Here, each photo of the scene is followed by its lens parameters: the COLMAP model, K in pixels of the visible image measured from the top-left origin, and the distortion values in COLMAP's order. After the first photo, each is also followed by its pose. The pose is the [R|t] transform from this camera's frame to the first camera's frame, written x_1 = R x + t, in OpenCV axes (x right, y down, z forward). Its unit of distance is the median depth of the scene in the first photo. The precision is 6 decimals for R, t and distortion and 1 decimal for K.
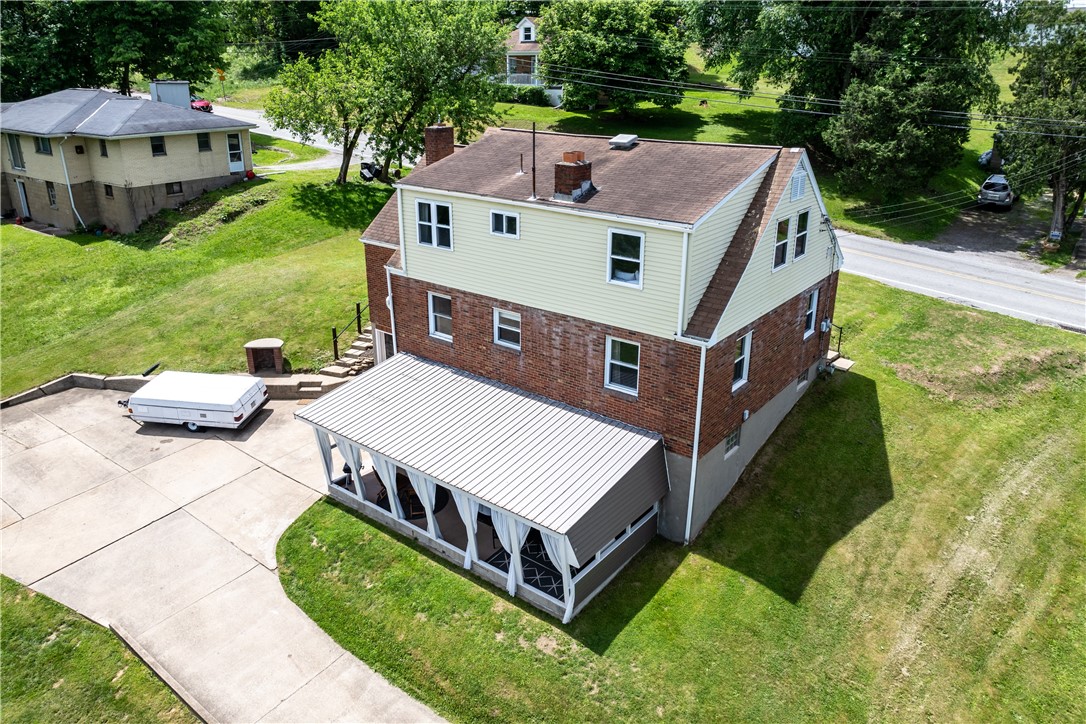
lens RADIAL K [[755.8, 0, 542.2], [0, 755.8, 335.0], [0, 0, 1]] dist [-0.035862, -0.001434]
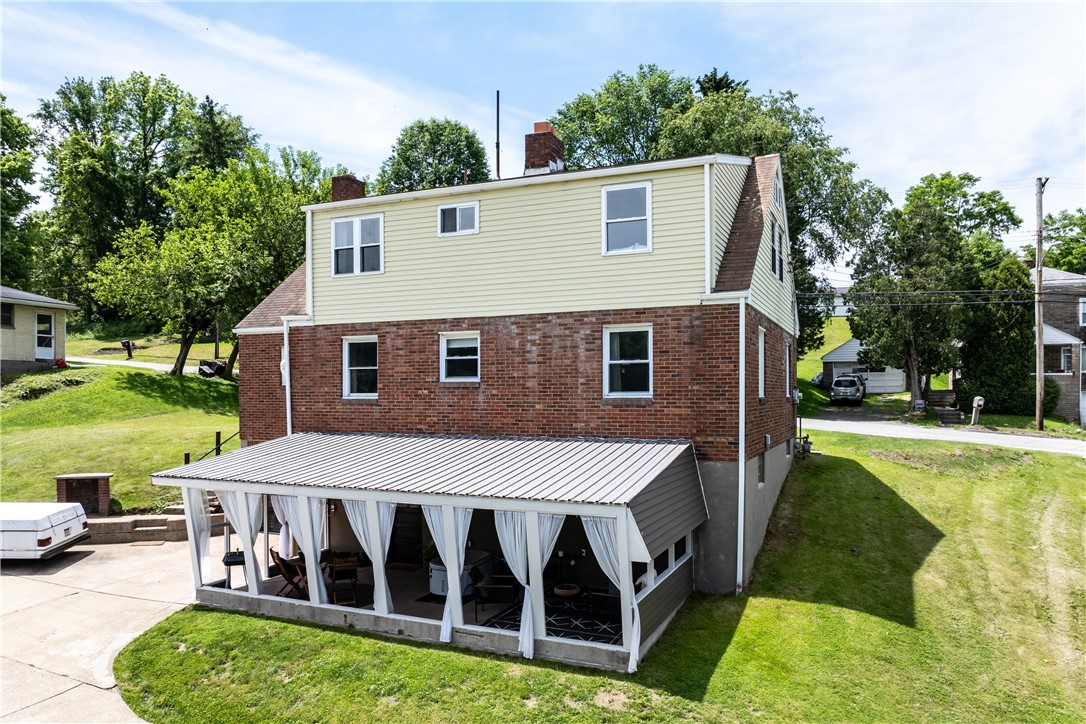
lens RADIAL K [[758.6, 0, 539.8], [0, 758.6, 403.4], [0, 0, 1]] dist [-0.039460, 0.004851]
pose [[0.970818, -0.009141, 0.239645, -0.163145], [0.086184, 0.945815, -0.313061, 0.305652], [-0.223798, 0.324579, 0.919001, 0.301004]]
